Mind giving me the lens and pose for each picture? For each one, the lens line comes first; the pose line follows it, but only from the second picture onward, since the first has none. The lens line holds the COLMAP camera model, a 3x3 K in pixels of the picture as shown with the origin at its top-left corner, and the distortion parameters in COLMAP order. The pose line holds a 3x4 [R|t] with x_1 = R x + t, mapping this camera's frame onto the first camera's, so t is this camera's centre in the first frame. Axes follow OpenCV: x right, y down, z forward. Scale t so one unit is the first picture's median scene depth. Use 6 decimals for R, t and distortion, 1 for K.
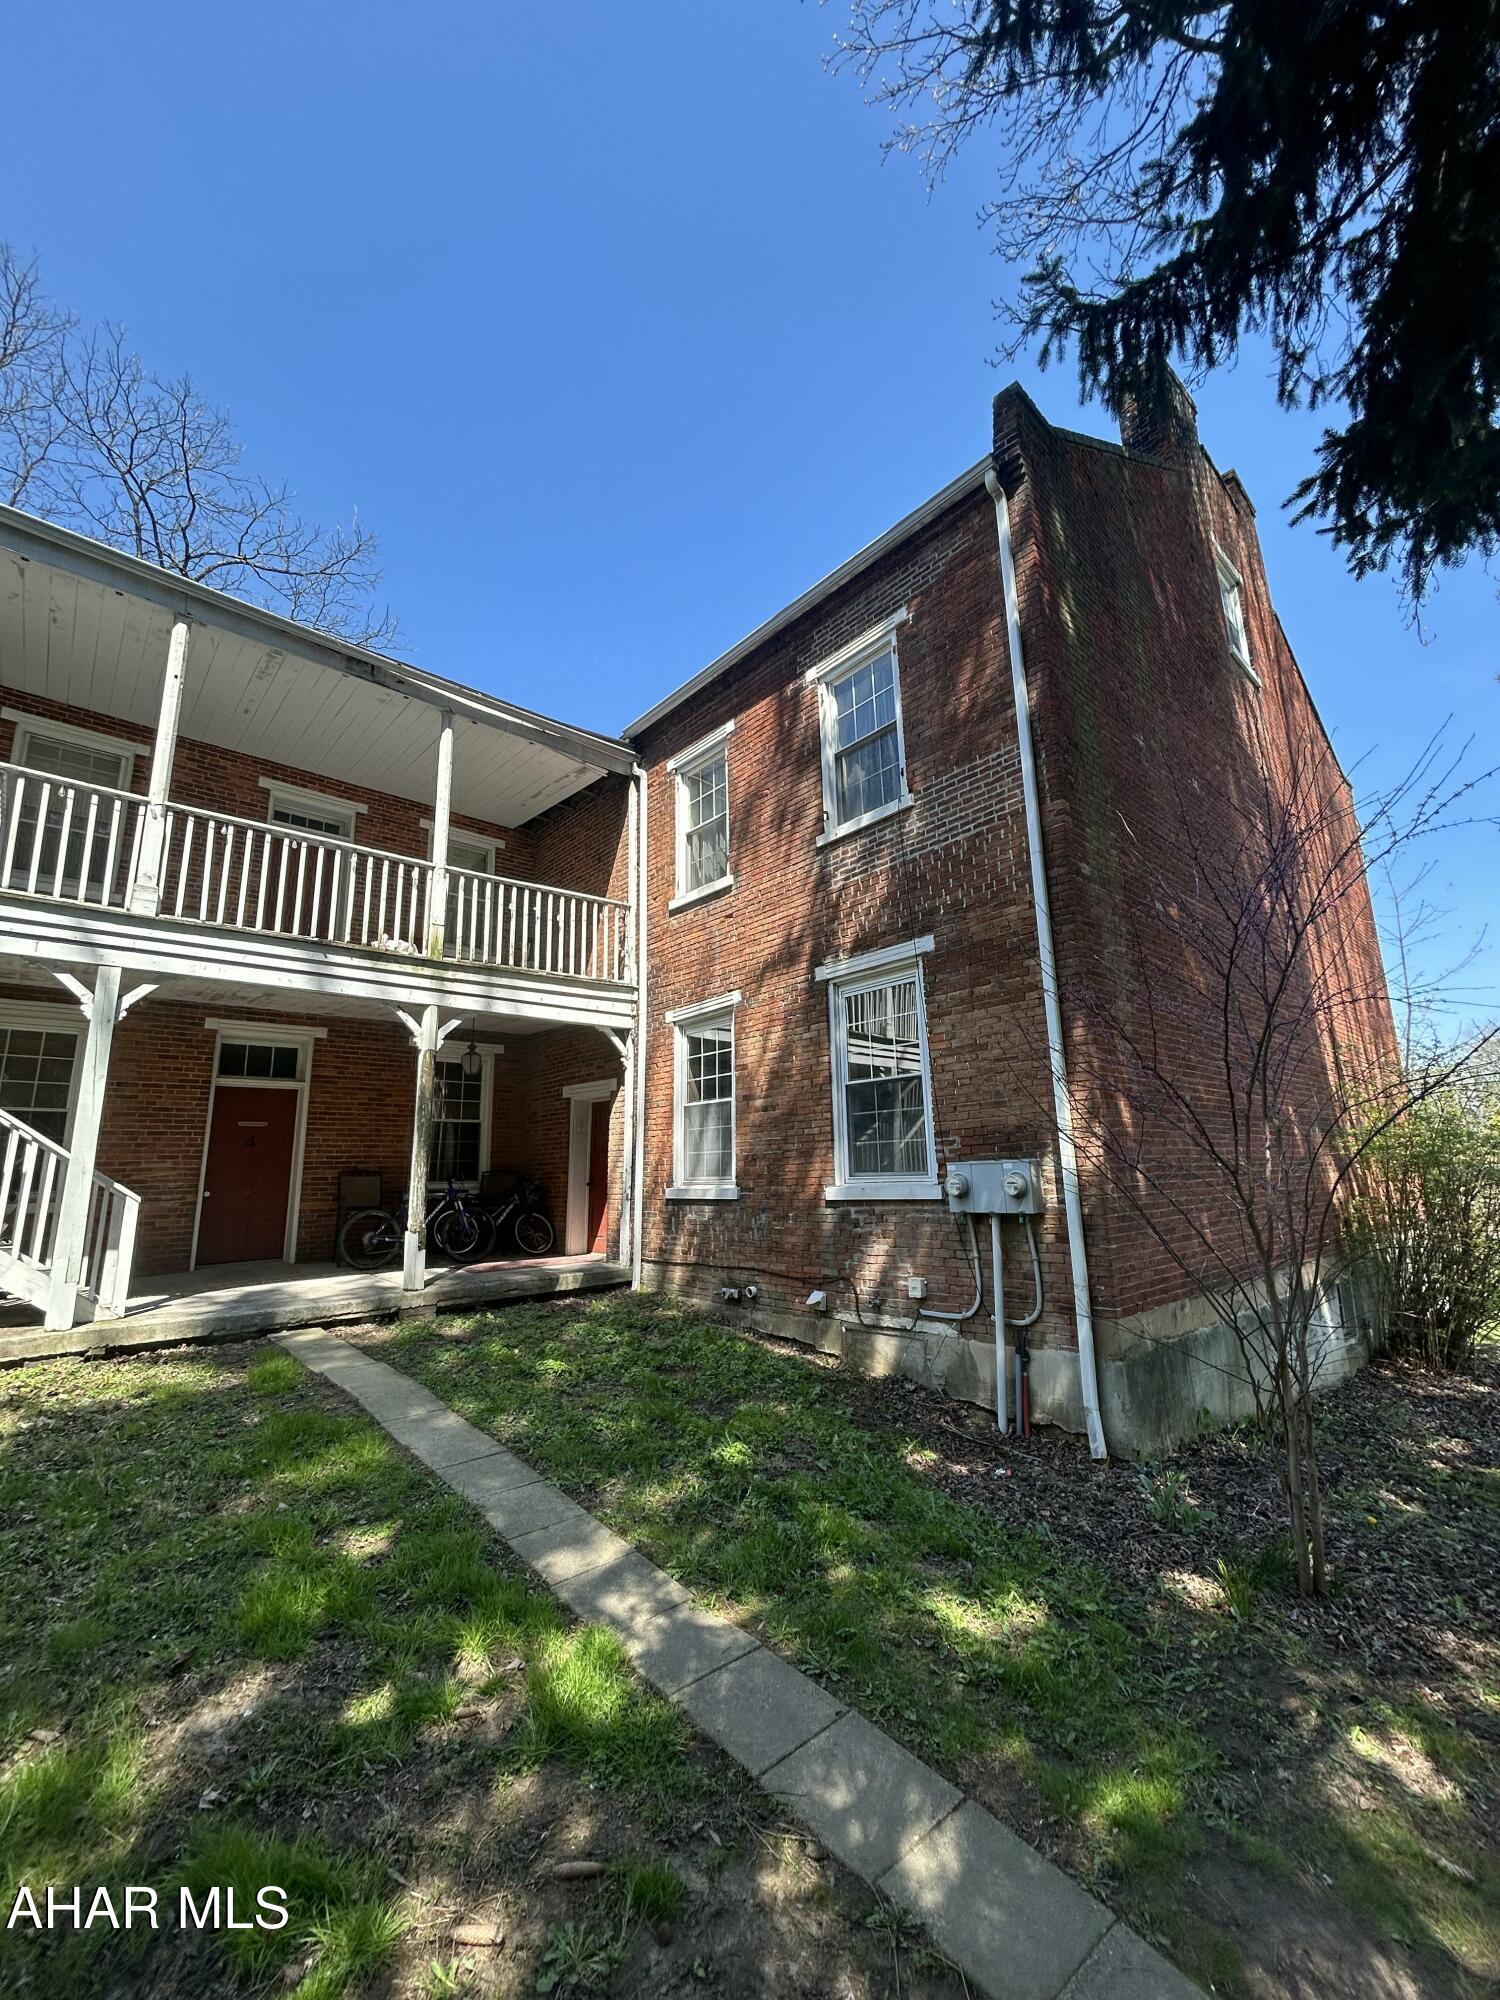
lens RADIAL K [[800.8, 0, 750.0], [0, 800.8, 1007.5], [0, 0, 1]] dist [0.000388, 0.001632]
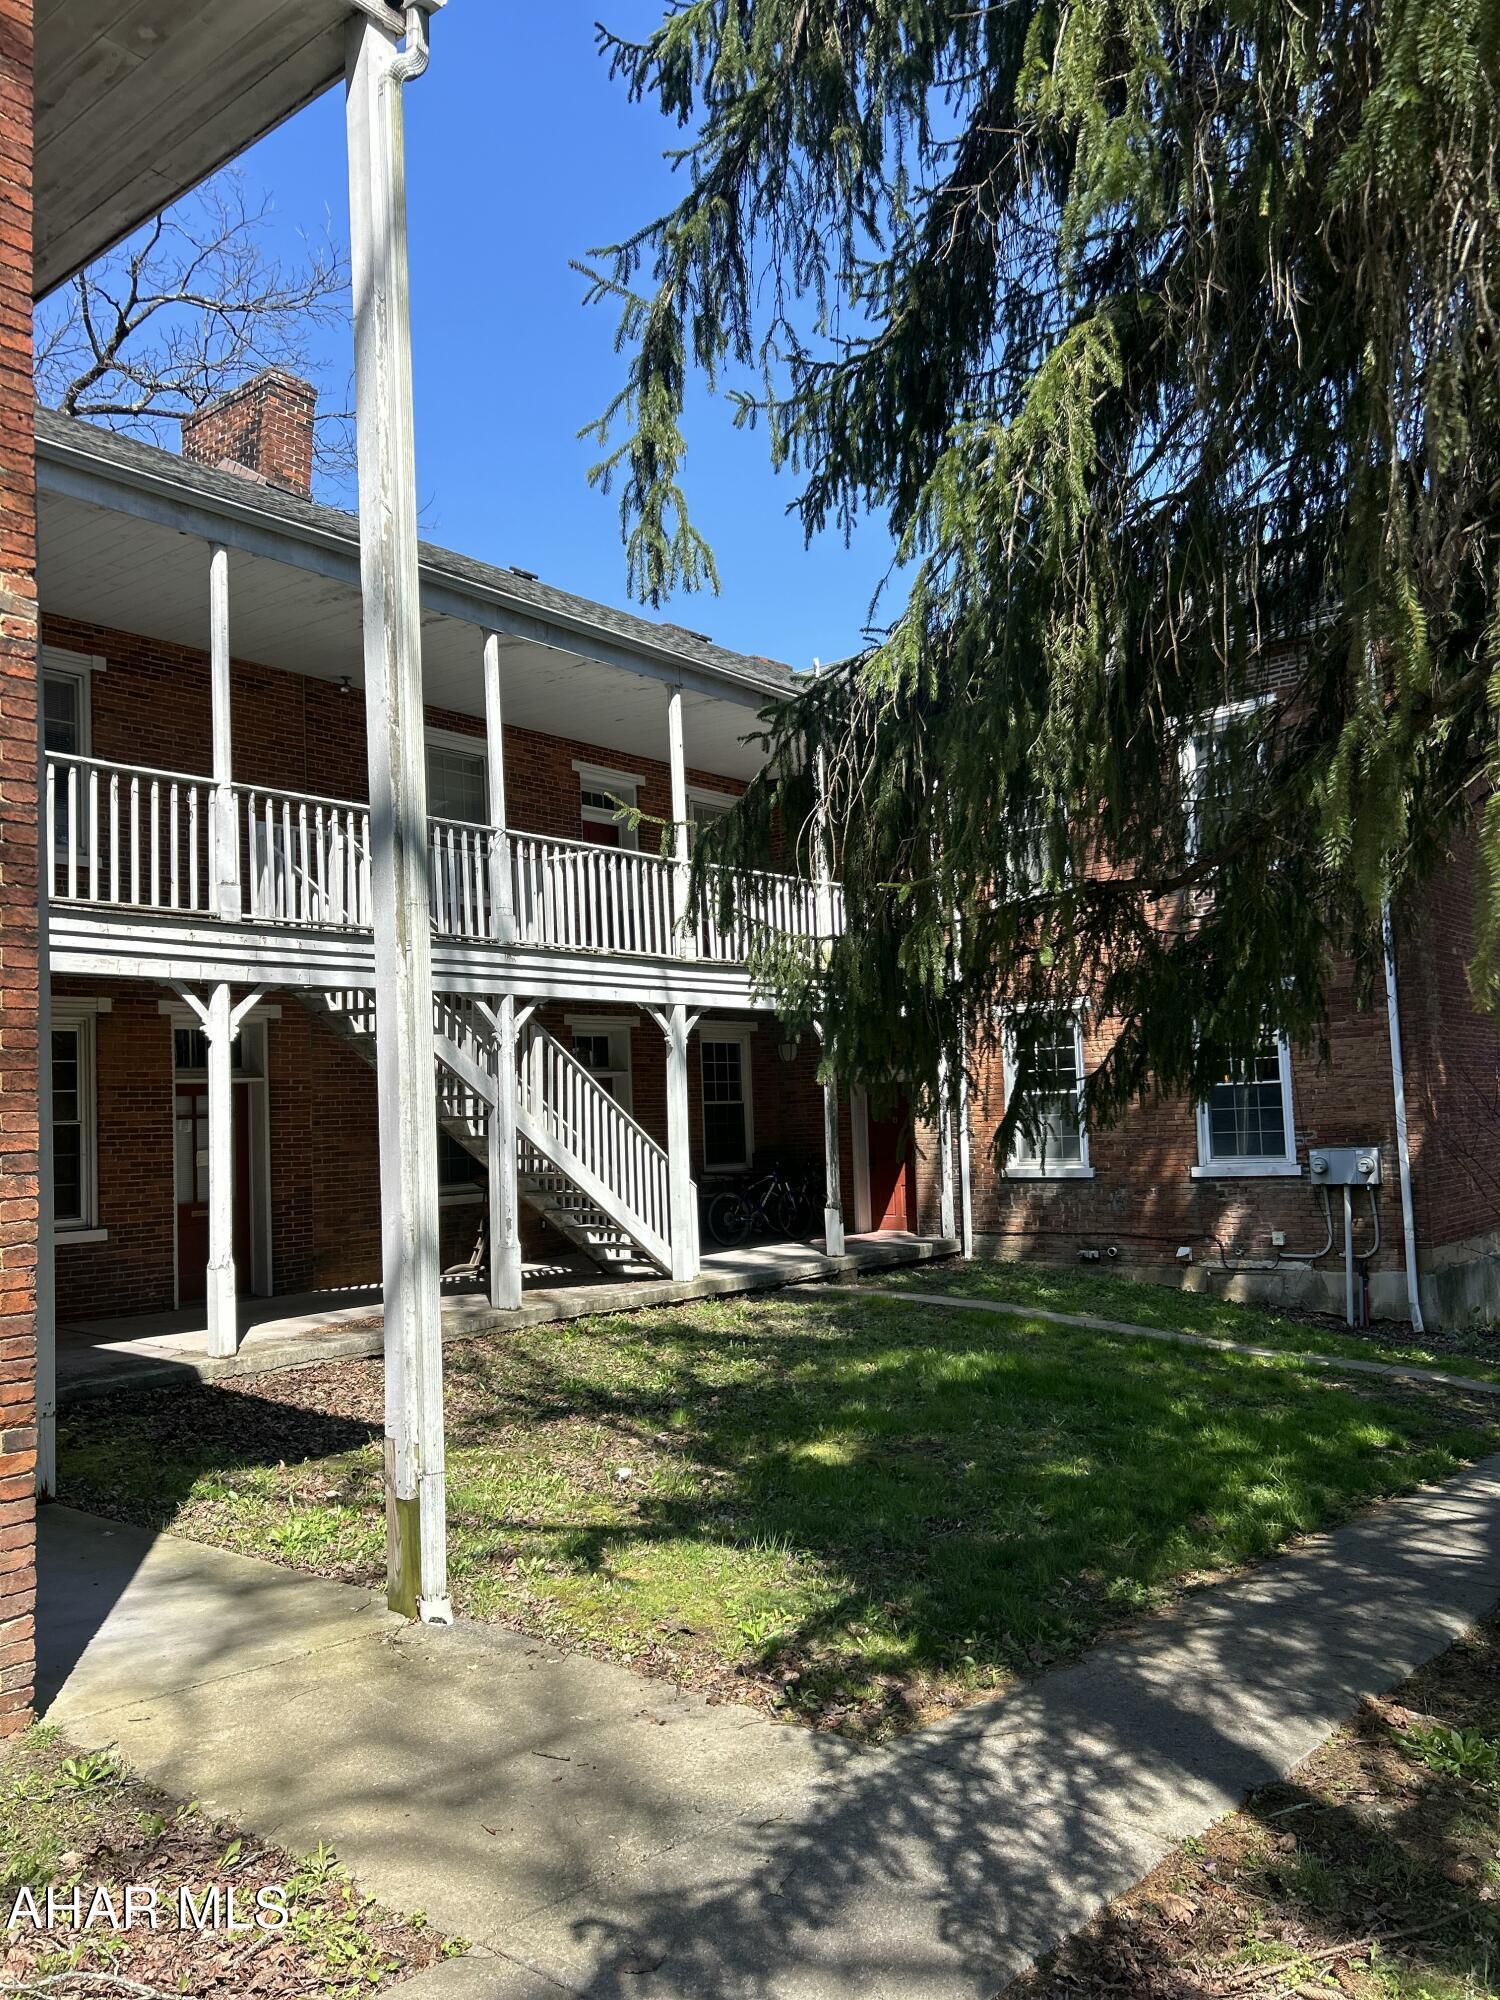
lens RADIAL K [[1496.3, 0, 737.9], [0, 1496.3, 1003.4], [0, 0, 1]] dist [0.048561, -0.059327]
pose [[0.989778, -0.003439, 0.142576, -0.956914], [-0.014160, 0.992400, 0.122238, -0.314349], [-0.141912, -0.123008, 0.982207, -1.206992]]
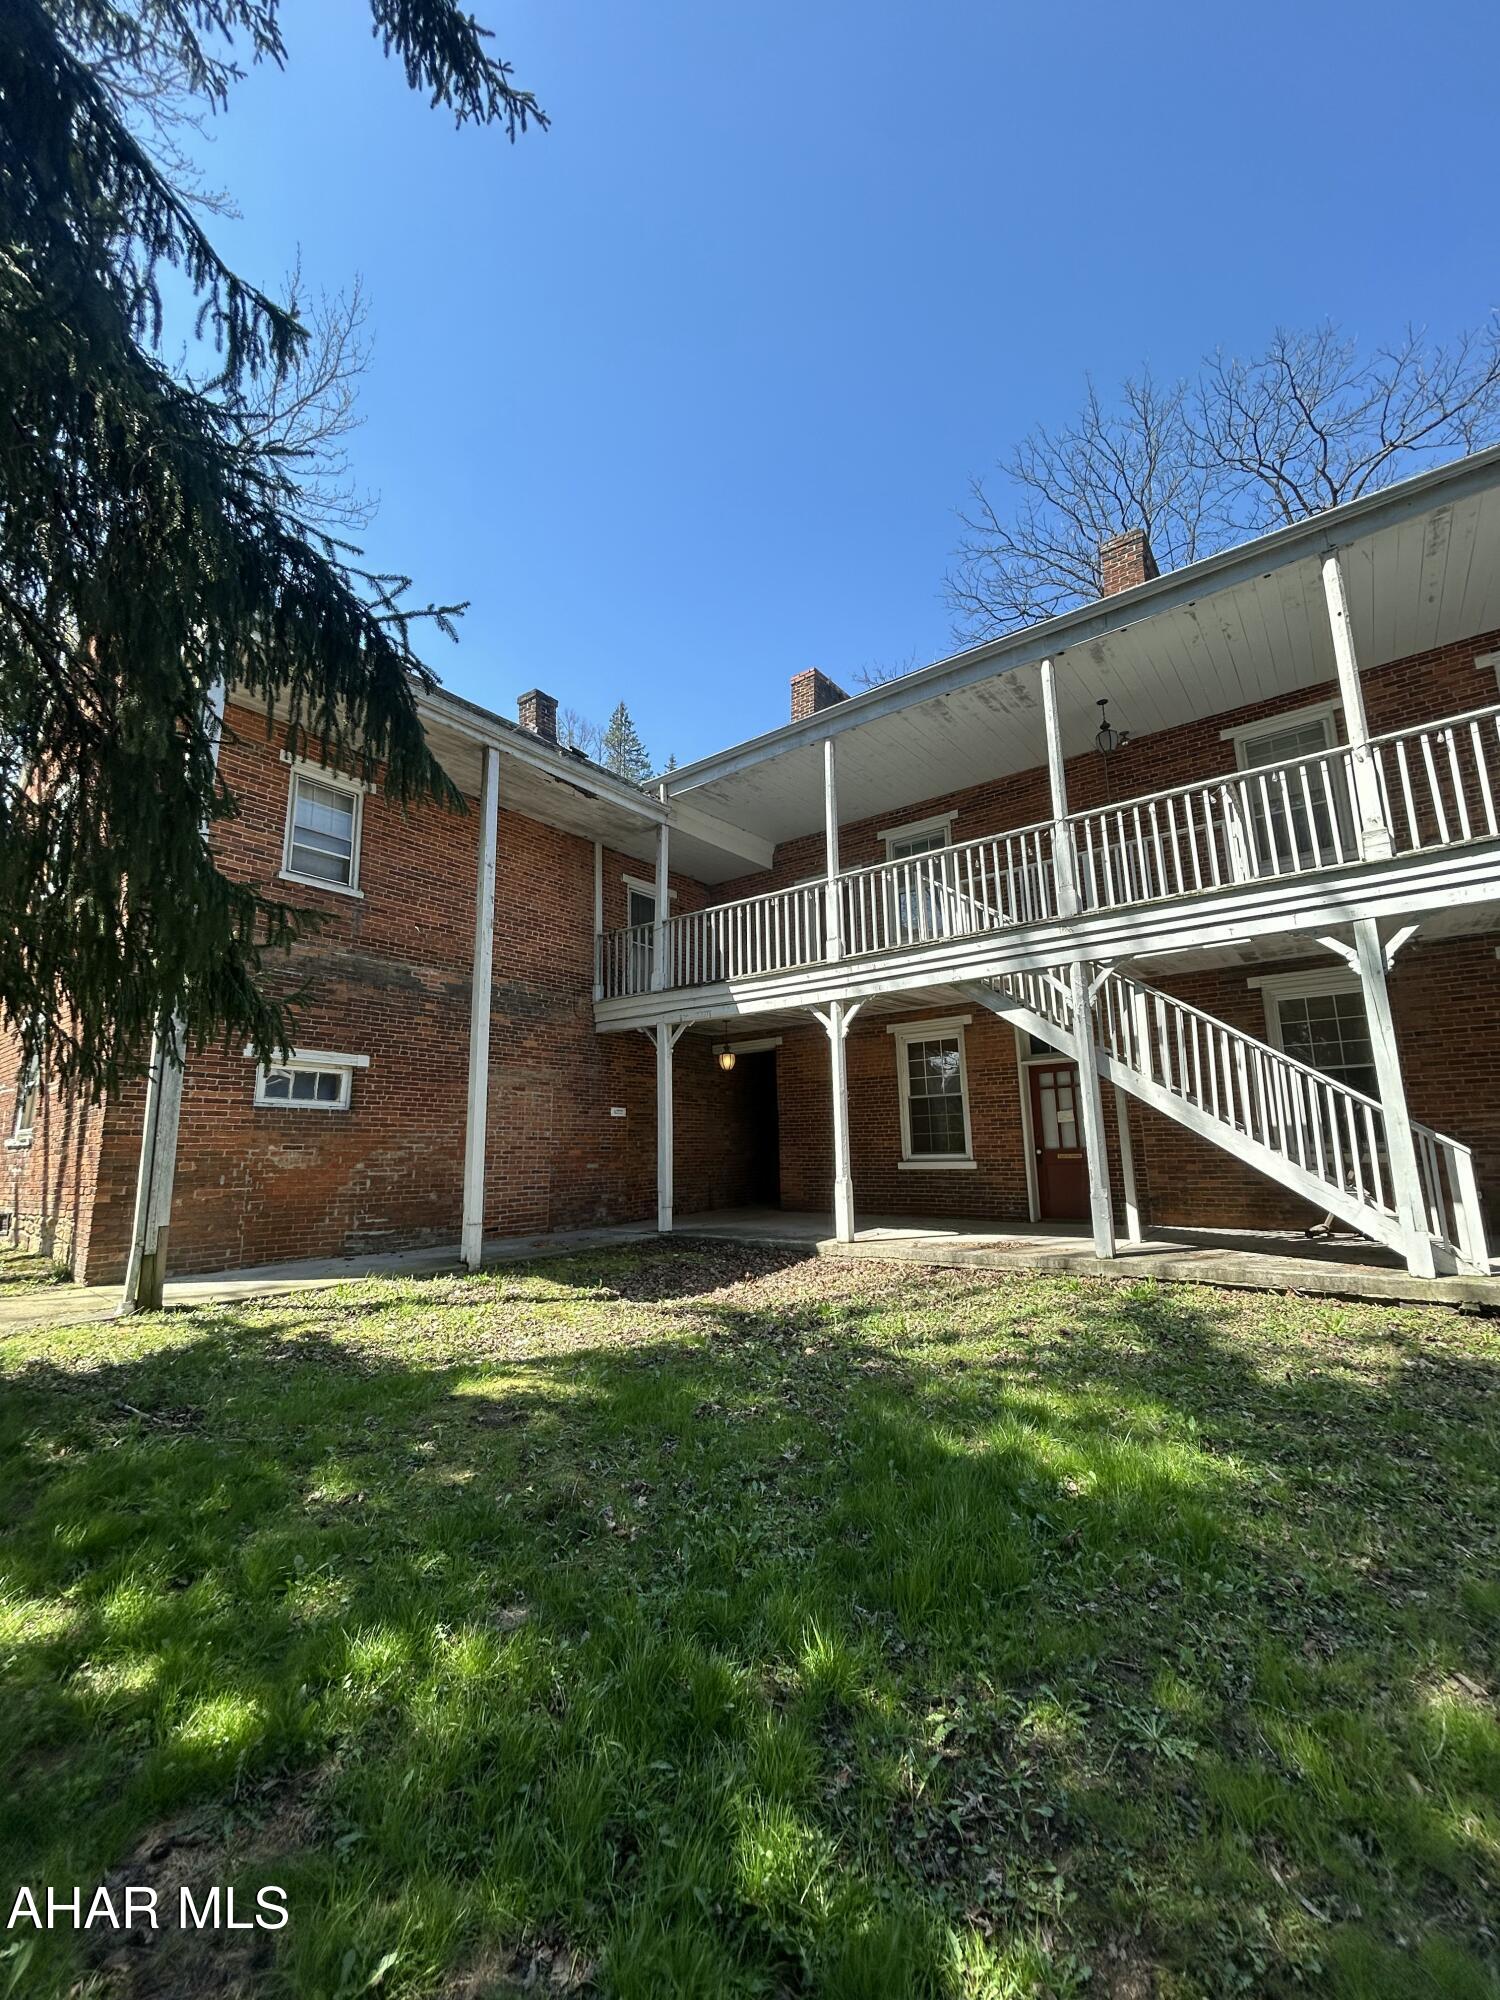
lens RADIAL K [[800.8, 0, 755.3], [0, 800.8, 1008.9], [0, 0, 1]] dist [0.000388, 0.001632]
pose [[0.187469, -0.159169, -0.969289, 0.010931], [0.213725, 0.969752, -0.117908, 0.011272], [0.958737, -0.185057, 0.215817, 0.031859]]
